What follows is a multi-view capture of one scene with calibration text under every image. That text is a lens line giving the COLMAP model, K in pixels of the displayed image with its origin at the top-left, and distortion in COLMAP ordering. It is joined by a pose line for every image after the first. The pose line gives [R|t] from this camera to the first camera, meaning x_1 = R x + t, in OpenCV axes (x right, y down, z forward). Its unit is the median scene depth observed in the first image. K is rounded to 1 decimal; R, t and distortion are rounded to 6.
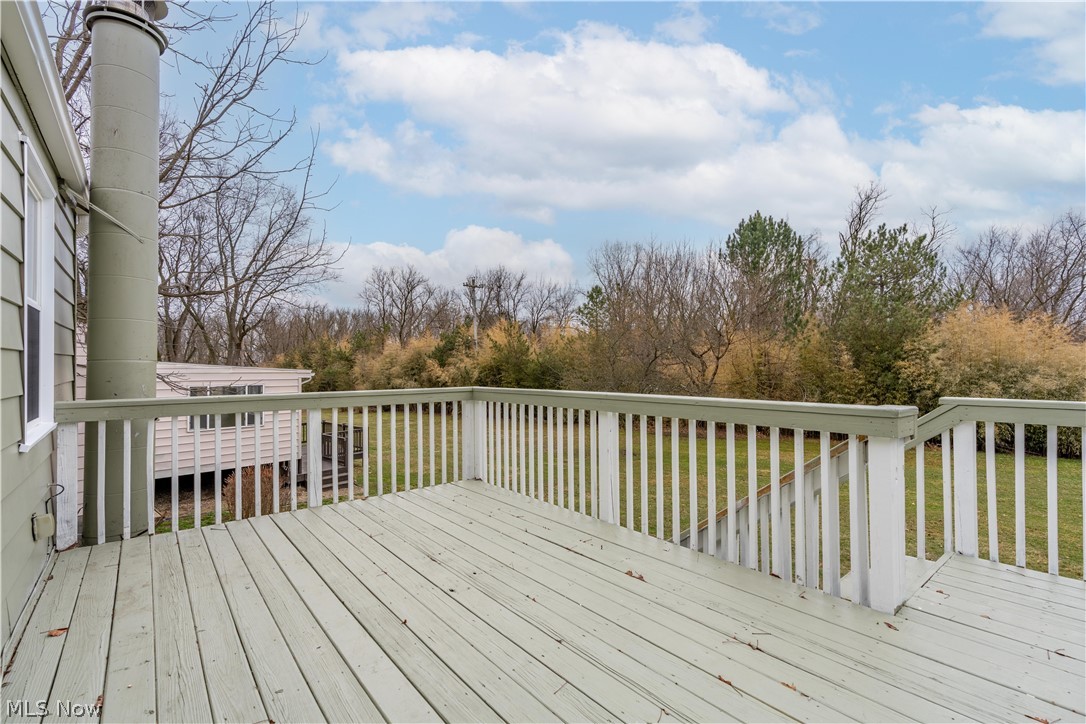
lens RADIAL K [[486.4, 0, 546.0], [0, 486.4, 360.4], [0, 0, 1]] dist [-0.003155, 0.000862]
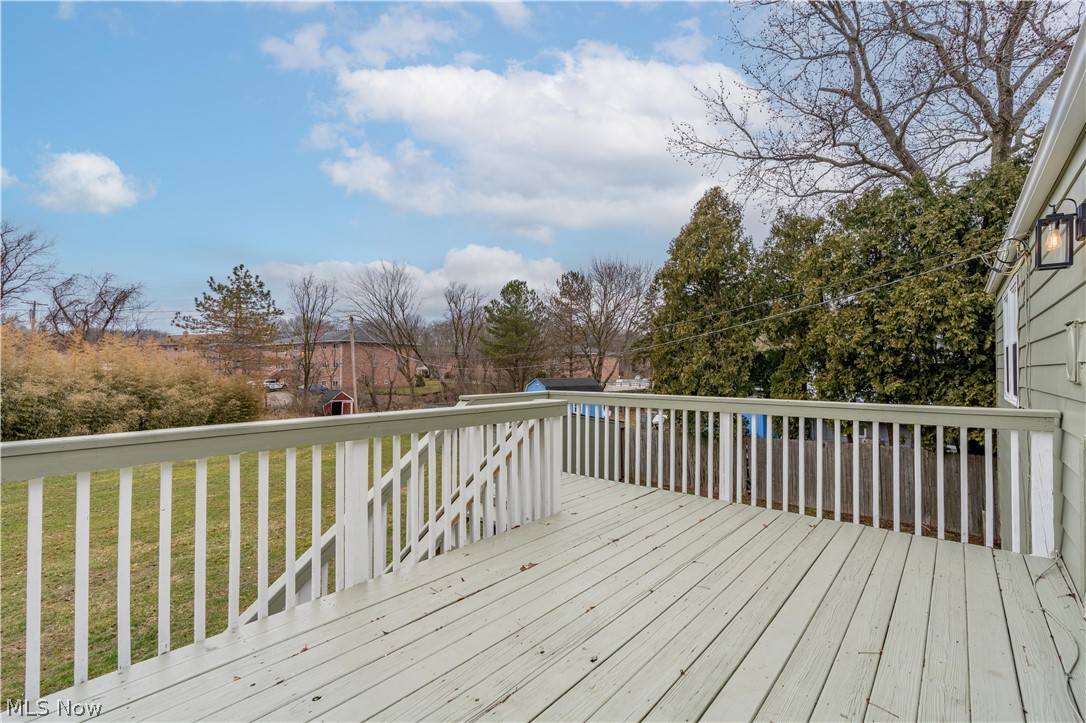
lens RADIAL K [[486.4, 0, 543.4], [0, 486.4, 360.0], [0, 0, 1]] dist [-0.003155, 0.000862]
pose [[-0.164035, 0.023333, 0.986179, -0.085294], [-0.010221, 0.999626, -0.025352, -0.000388], [-0.986402, -0.014238, -0.163735, 0.105334]]
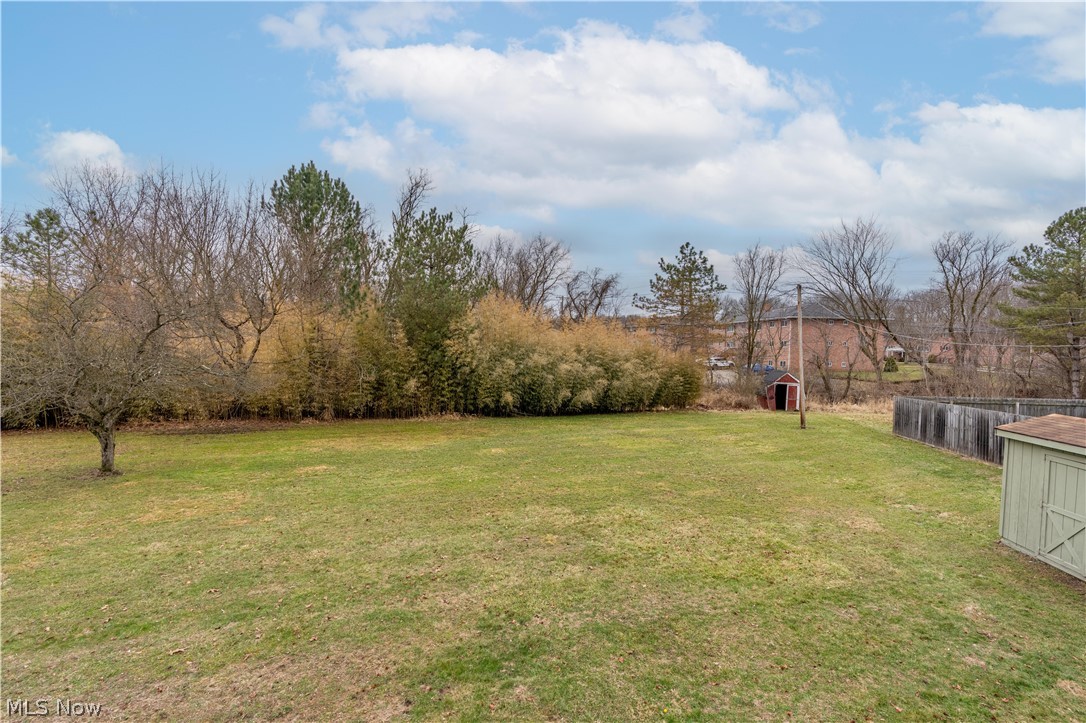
lens RADIAL K [[486.4, 0, 546.8], [0, 486.4, 361.5], [0, 0, 1]] dist [-0.003155, 0.000862]
pose [[0.642773, -0.010094, 0.765990, 0.044609], [-0.027513, 0.998964, 0.036251, 0.003232], [-0.765562, -0.044376, 0.641830, 0.122344]]
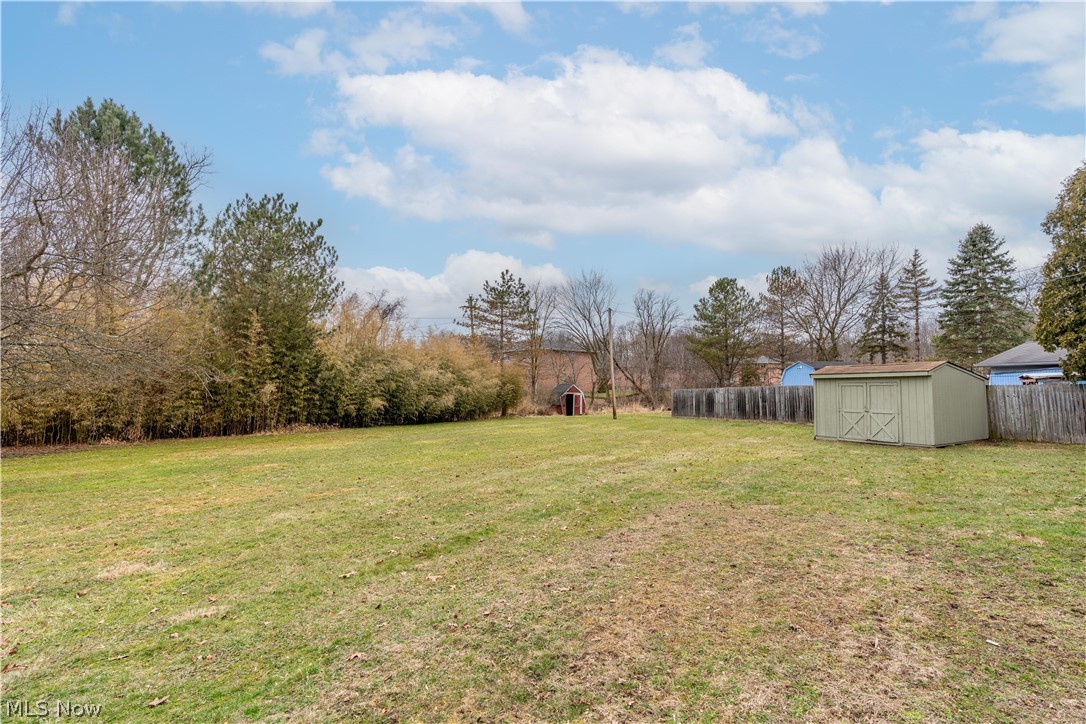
lens RADIAL K [[486.4, 0, 542.2], [0, 486.4, 355.5], [0, 0, 1]] dist [-0.003155, 0.000862]
pose [[0.104661, 0.076094, 0.991593, -0.137128], [-0.010393, 0.997098, -0.075419, 0.083978], [-0.994454, -0.002412, 0.105149, 0.379540]]
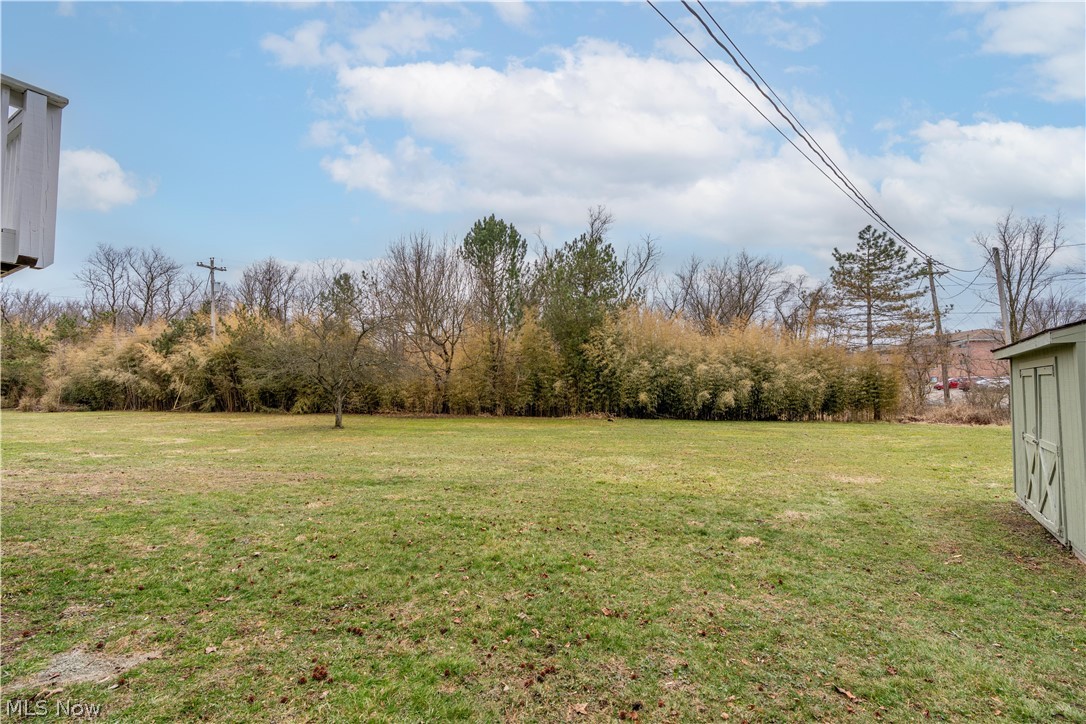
lens RADIAL K [[486.4, 0, 545.4], [0, 486.4, 360.0], [0, 0, 1]] dist [-0.003155, 0.000862]
pose [[0.941029, 0.023108, 0.337535, 0.191919], [-0.008941, 0.999015, -0.043465, 0.076298], [-0.338207, 0.037884, 0.940309, -0.076747]]
